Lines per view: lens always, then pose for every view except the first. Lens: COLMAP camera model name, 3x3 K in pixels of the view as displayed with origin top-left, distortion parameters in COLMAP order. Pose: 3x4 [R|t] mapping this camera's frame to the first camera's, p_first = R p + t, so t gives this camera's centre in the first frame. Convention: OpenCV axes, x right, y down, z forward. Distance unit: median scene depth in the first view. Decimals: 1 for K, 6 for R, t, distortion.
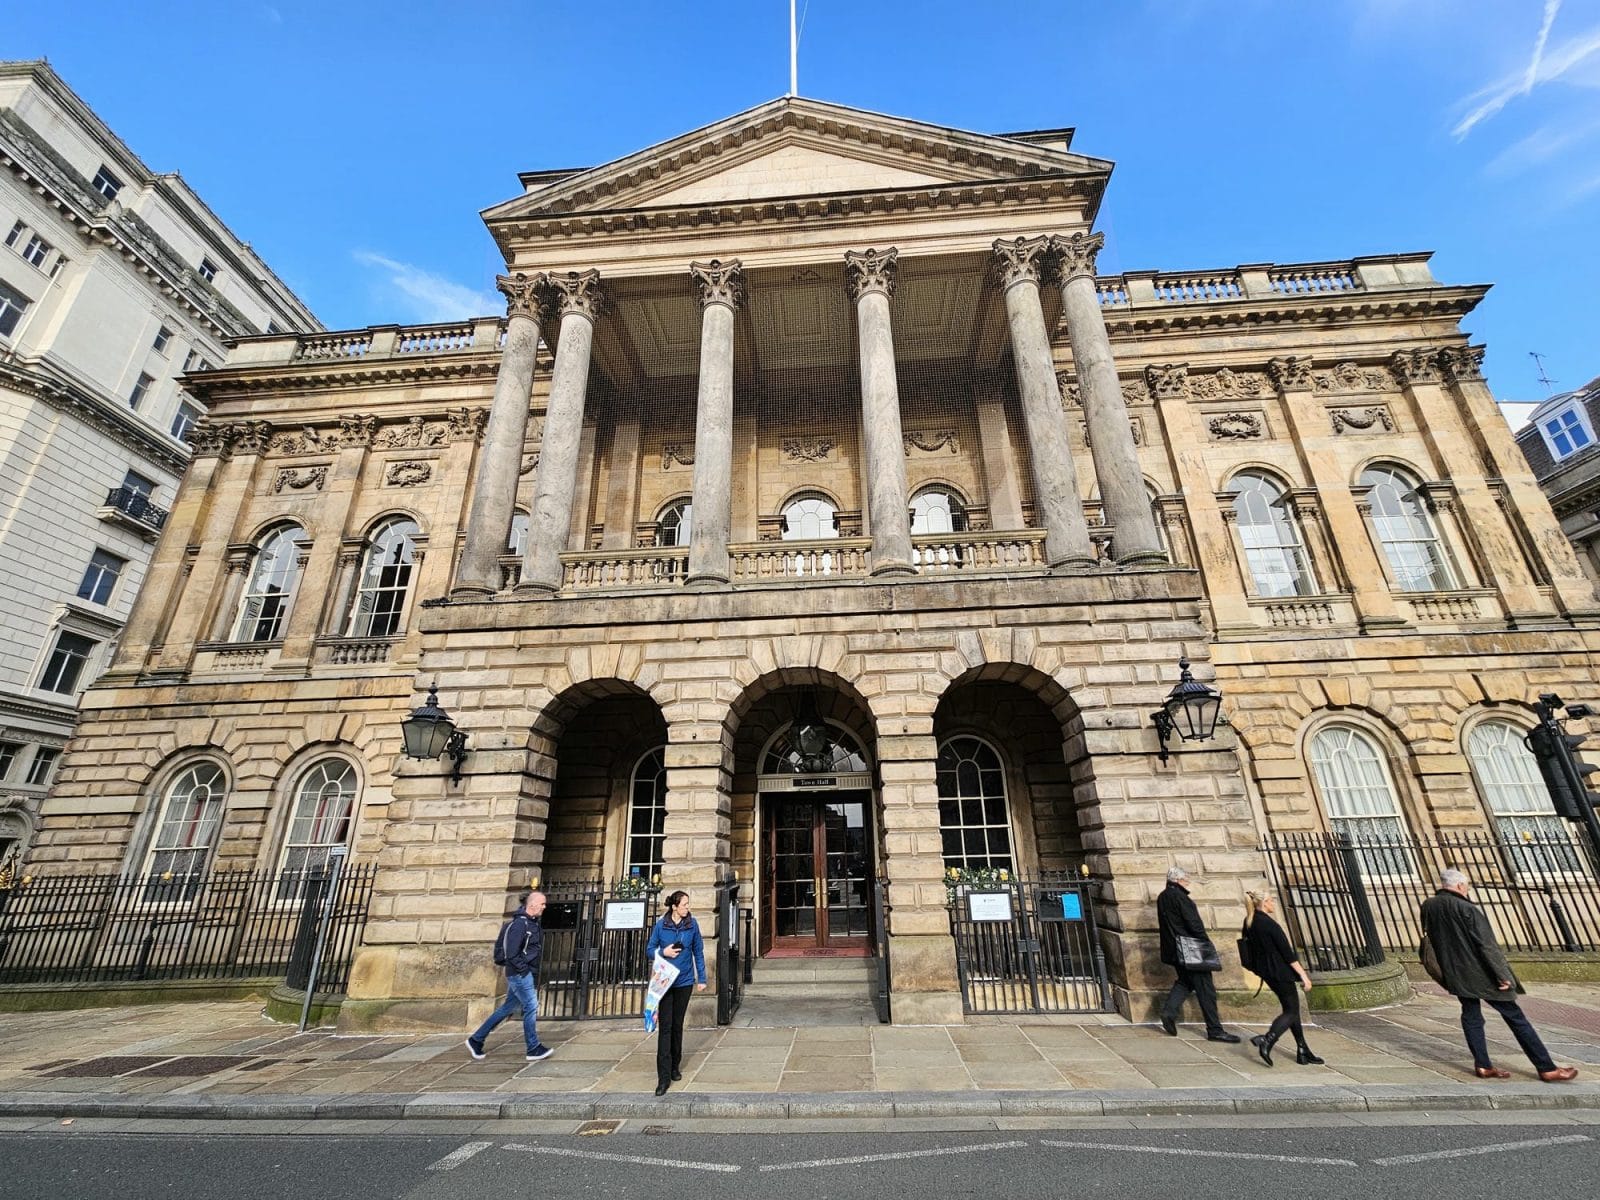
lens RADIAL K [[636.8, 0, 798.5], [0, 636.8, 687.8], [0, 0, 1]] dist [-0.012383, 0.000111]
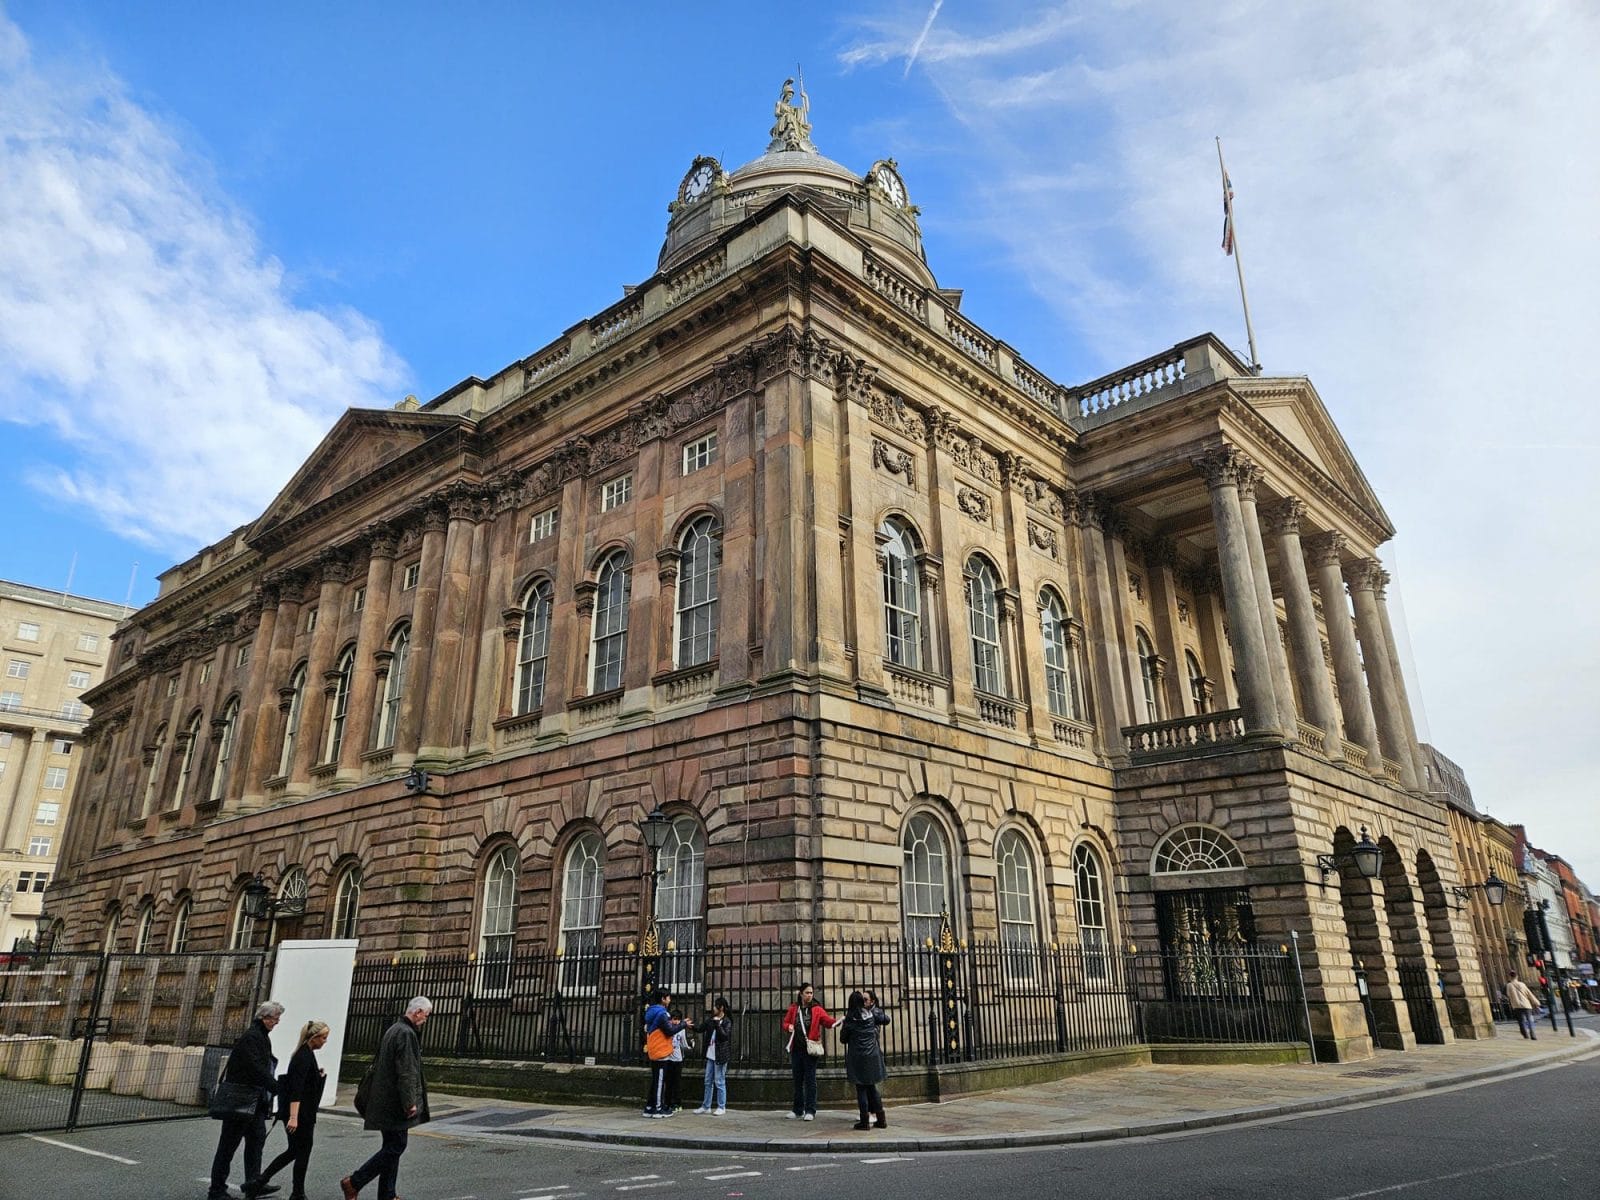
lens RADIAL K [[1106.3, 0, 800.0], [0, 1106.3, 600.0], [0, 0, 1]] dist [0.095686, -0.000232]
pose [[0.626641, 0.267133, 0.732094, -0.679627], [-0.251331, 0.958494, -0.134615, 0.025957], [-0.737668, -0.099643, 0.667771, 0.037980]]
